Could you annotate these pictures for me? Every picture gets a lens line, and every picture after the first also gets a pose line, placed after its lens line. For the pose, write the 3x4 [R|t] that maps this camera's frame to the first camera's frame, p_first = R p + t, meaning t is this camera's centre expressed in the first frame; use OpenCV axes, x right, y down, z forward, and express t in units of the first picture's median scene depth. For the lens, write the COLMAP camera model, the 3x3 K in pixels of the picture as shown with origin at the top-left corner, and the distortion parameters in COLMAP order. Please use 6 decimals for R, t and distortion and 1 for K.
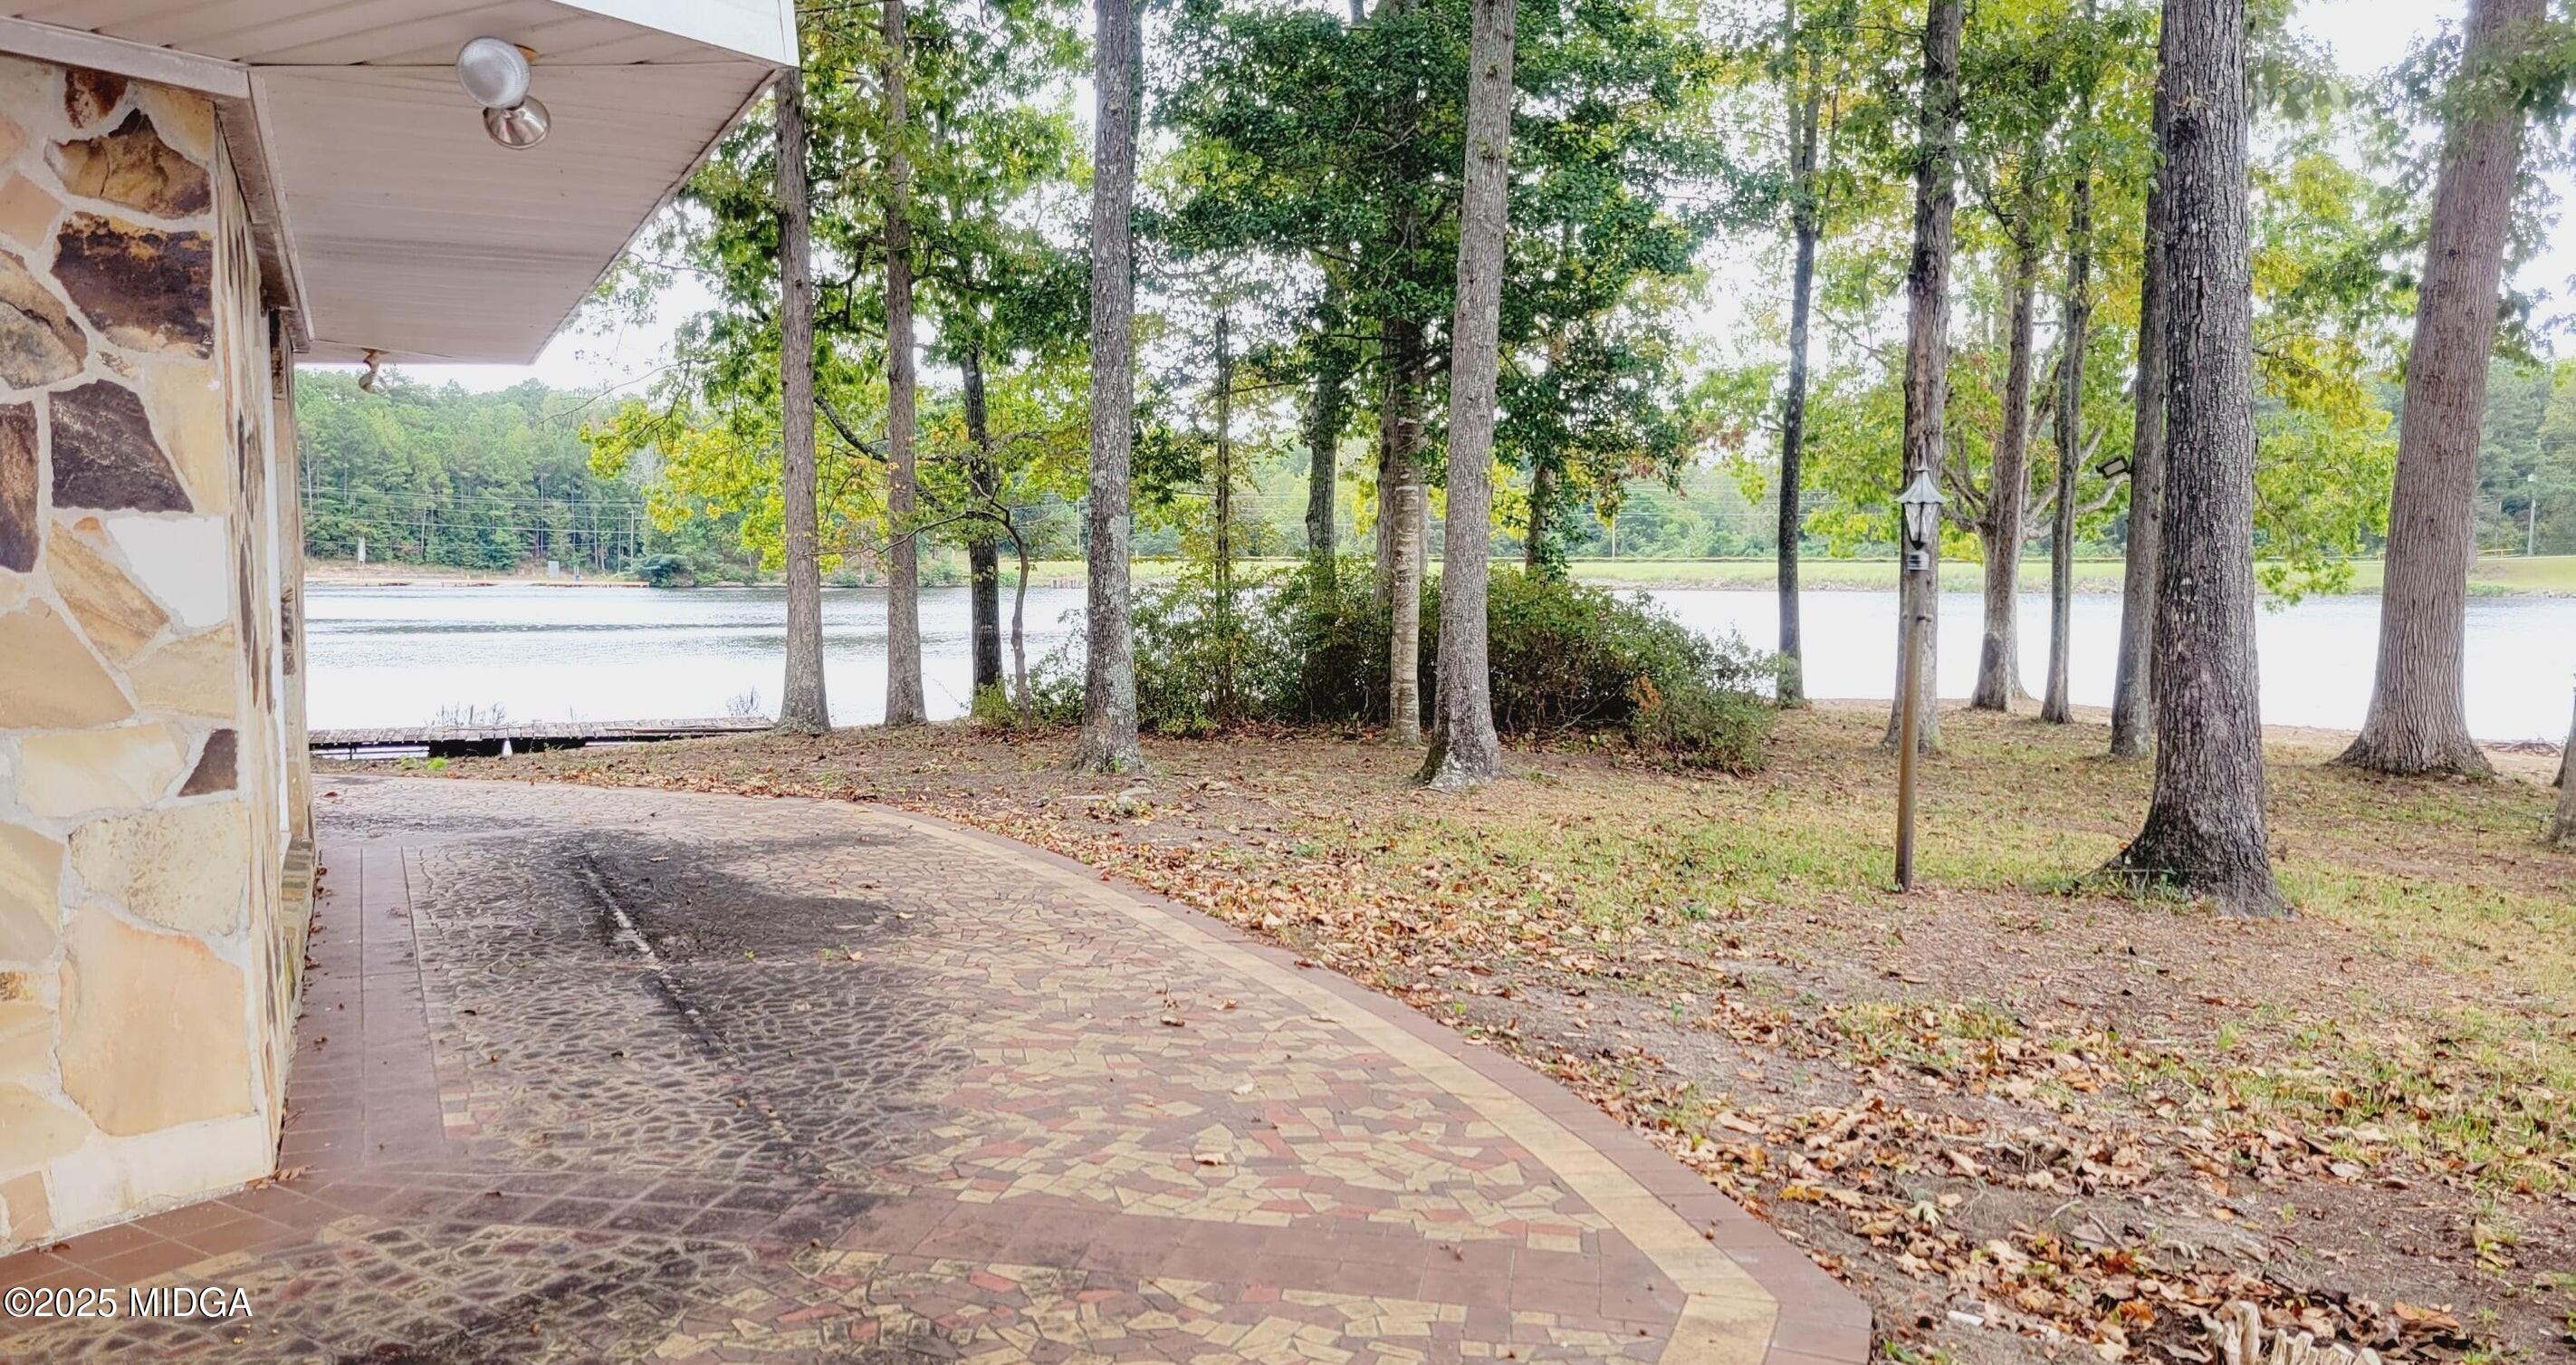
lens RADIAL K [[1937.8, 0, 1281.1], [0, 1937.8, 691.5], [0, 0, 1]] dist [0.045883, -0.017398]
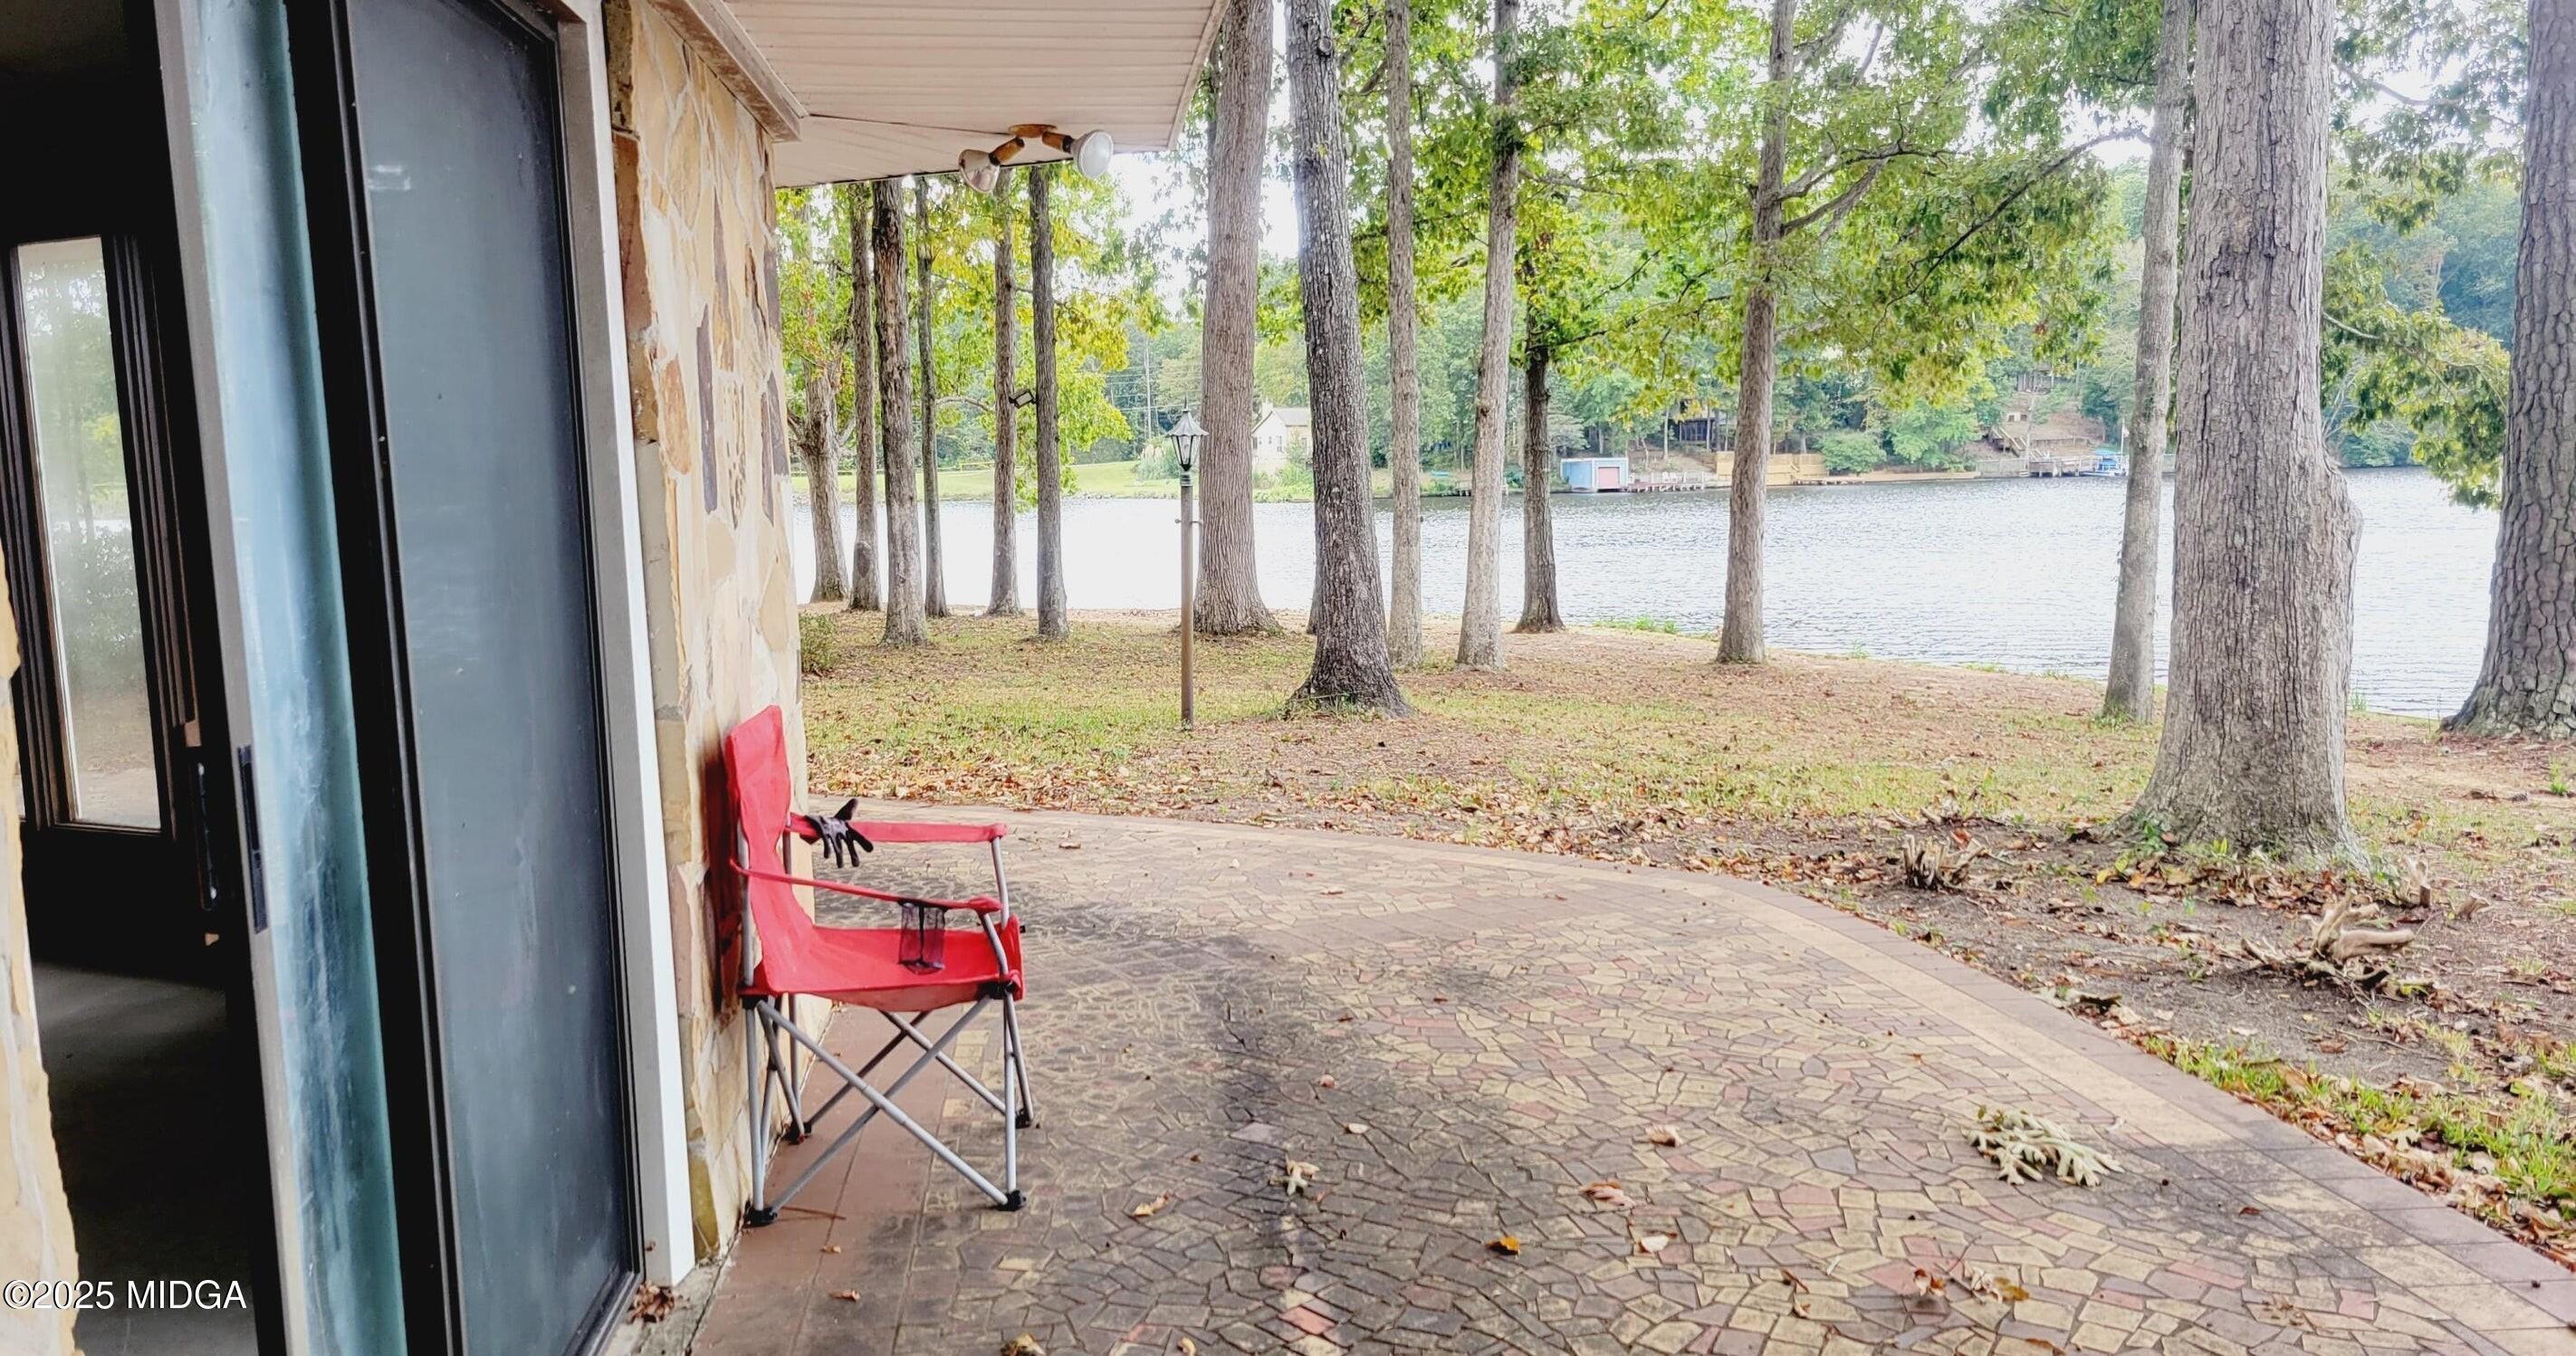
lens RADIAL K [[1937.2, 0, 1280.9], [0, 1937.2, 679.2], [0, 0, 1]] dist [0.045883, -0.017398]
pose [[0.769721, -0.090520, 0.631930, -0.237108], [0.068196, 0.995891, 0.059590, -0.003072], [-0.634728, -0.002773, 0.772731, -0.029619]]
